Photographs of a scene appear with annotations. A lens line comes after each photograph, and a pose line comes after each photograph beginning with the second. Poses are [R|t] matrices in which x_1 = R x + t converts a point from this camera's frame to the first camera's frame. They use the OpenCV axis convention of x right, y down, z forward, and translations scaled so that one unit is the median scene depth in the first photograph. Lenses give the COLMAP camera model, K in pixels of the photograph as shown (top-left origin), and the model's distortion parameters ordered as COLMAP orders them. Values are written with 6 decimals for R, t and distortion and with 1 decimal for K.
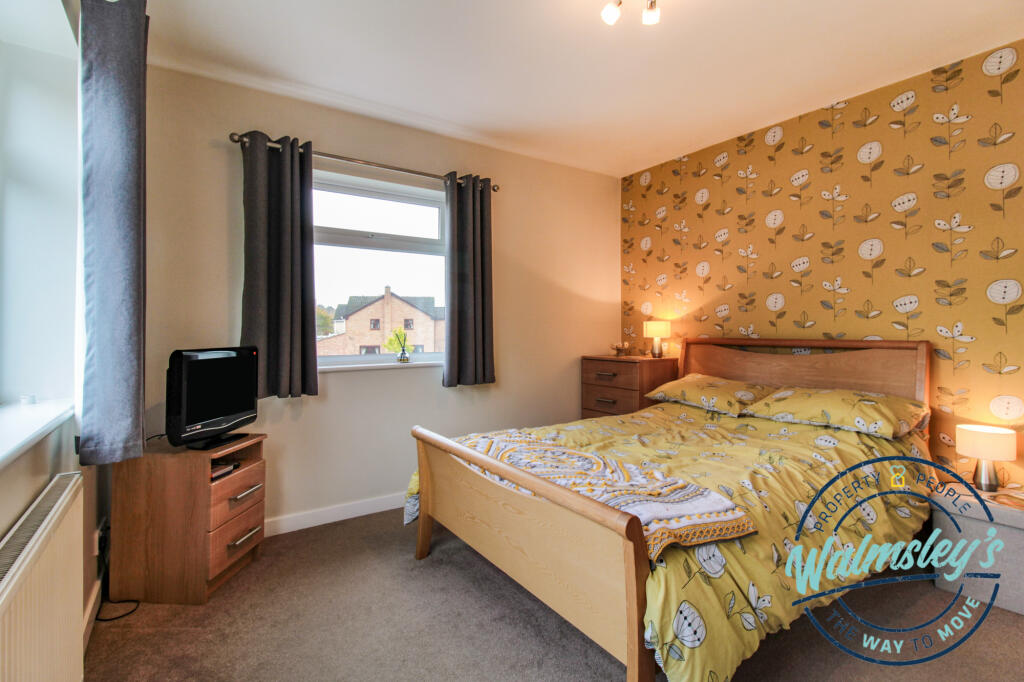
lens RADIAL K [[488.4, 0, 511.8], [0, 488.4, 323.6], [0, 0, 1]] dist [0.030598, -0.016223]
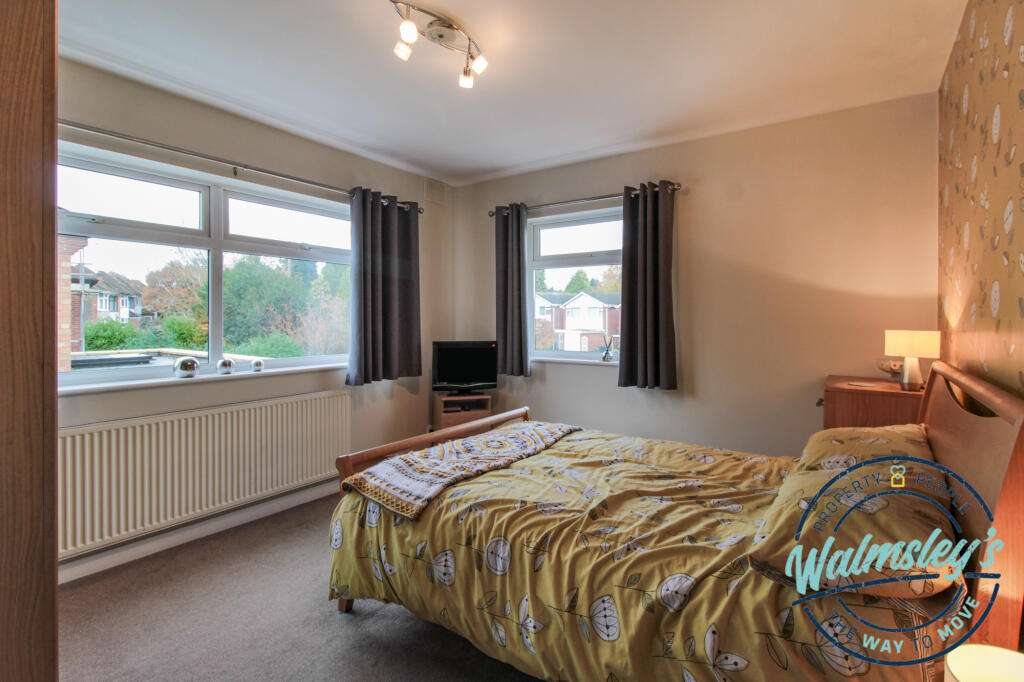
lens RADIAL K [[488.4, 0, 511.8], [0, 488.4, 323.6], [0, 0, 1]] dist [0.030598, -0.016223]
pose [[0.354330, 0.016321, -0.934978, 0.841037], [0.010496, 0.999715, 0.021429, -0.038412], [0.935062, -0.017406, 0.354058, 0.407256]]
